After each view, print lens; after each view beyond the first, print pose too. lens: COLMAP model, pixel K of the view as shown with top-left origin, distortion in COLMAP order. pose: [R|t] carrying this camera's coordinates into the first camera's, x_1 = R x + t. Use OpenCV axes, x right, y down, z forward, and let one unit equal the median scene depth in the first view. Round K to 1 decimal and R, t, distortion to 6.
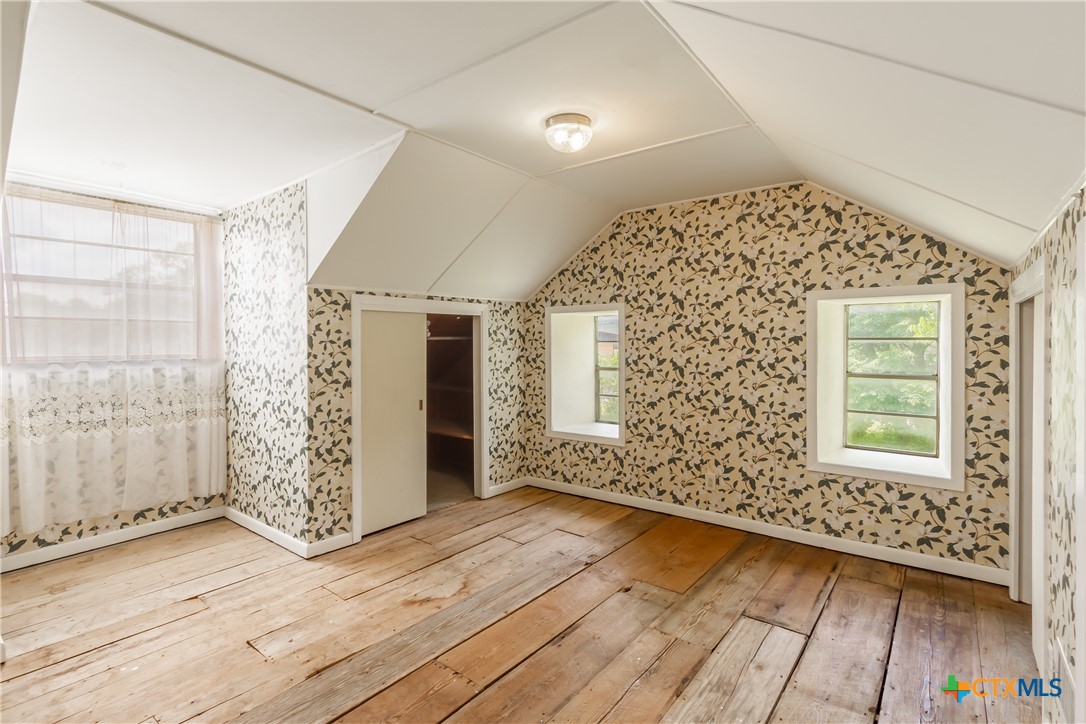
lens RADIAL K [[517.2, 0, 541.9], [0, 517.2, 344.9], [0, 0, 1]] dist [-0.000795, -0.000402]
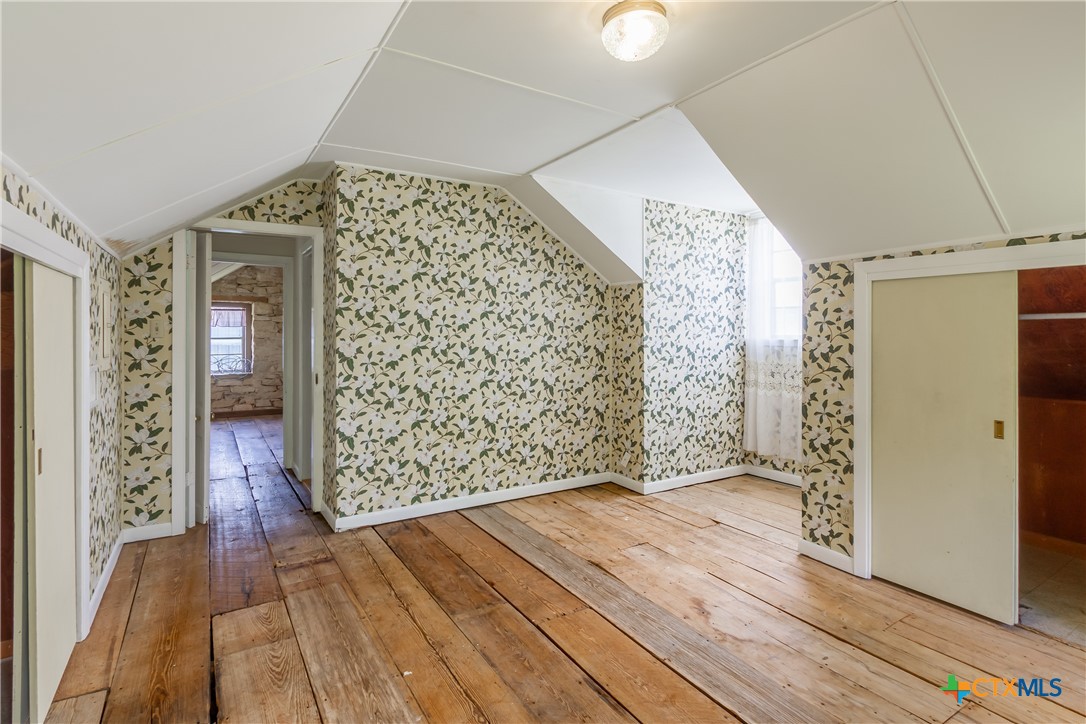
lens RADIAL K [[543.4, 0, 541.7], [0, 543.4, 327.5], [0, 0, 1]] dist [0.001022, 0.000205]
pose [[-0.344688, 0.000519, -0.938717, 0.631591], [-0.003320, 0.999993, 0.001772, 0.002207], [0.938712, 0.003728, -0.344683, 0.888145]]
